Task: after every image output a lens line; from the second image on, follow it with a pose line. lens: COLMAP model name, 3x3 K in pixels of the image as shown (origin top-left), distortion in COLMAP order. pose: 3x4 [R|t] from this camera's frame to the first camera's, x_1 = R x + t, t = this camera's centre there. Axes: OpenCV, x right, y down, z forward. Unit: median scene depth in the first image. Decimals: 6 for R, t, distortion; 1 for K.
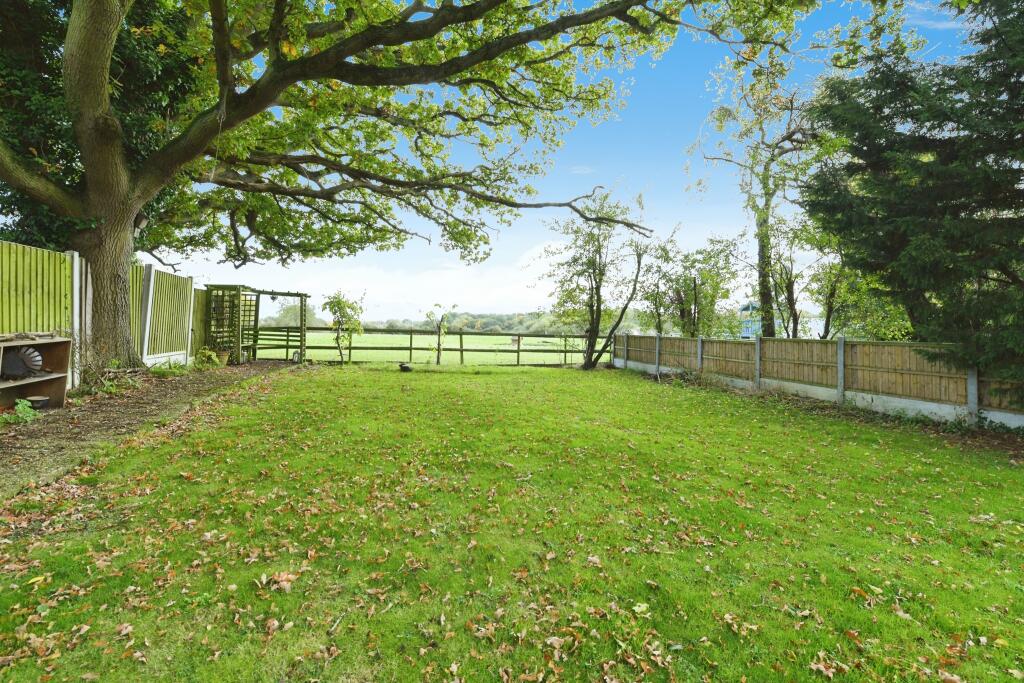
lens RADIAL K [[430.8, 0, 530.2], [0, 430.8, 339.9], [0, 0, 1]] dist [0.000203, -0.000009]
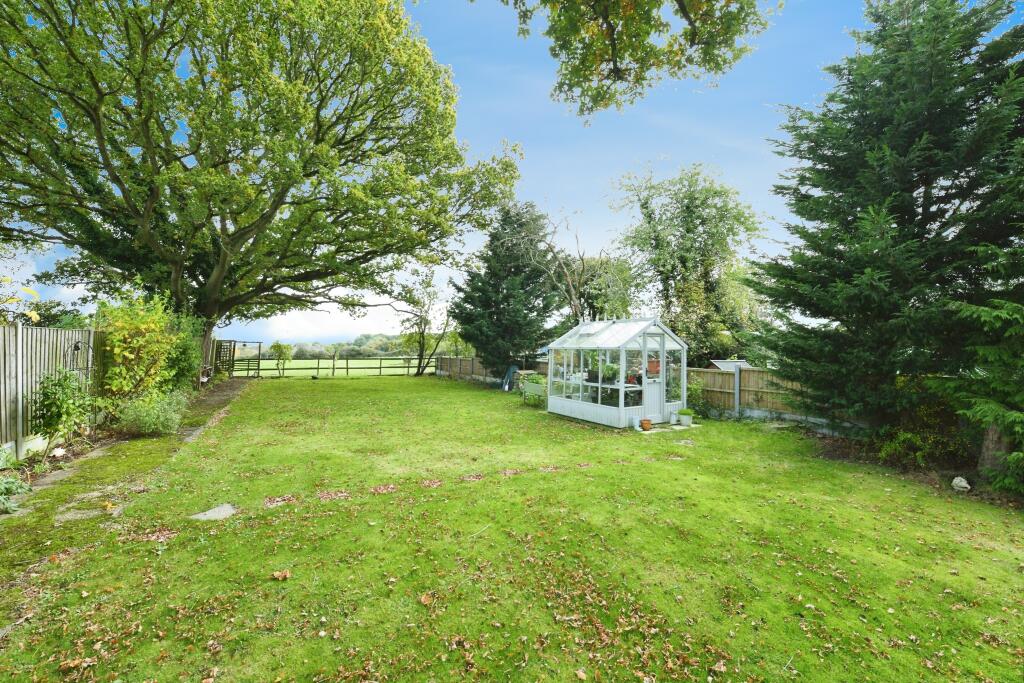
lens RADIAL K [[443.5, 0, 507.5], [0, 443.5, 320.9], [0, 0, 1]] dist [0.000754, 0.000000]
pose [[0.991730, -0.021544, 0.126524, 0.283470], [0.032131, 0.996094, -0.082241, 0.000224], [-0.124258, 0.085626, 0.988549, -0.969775]]
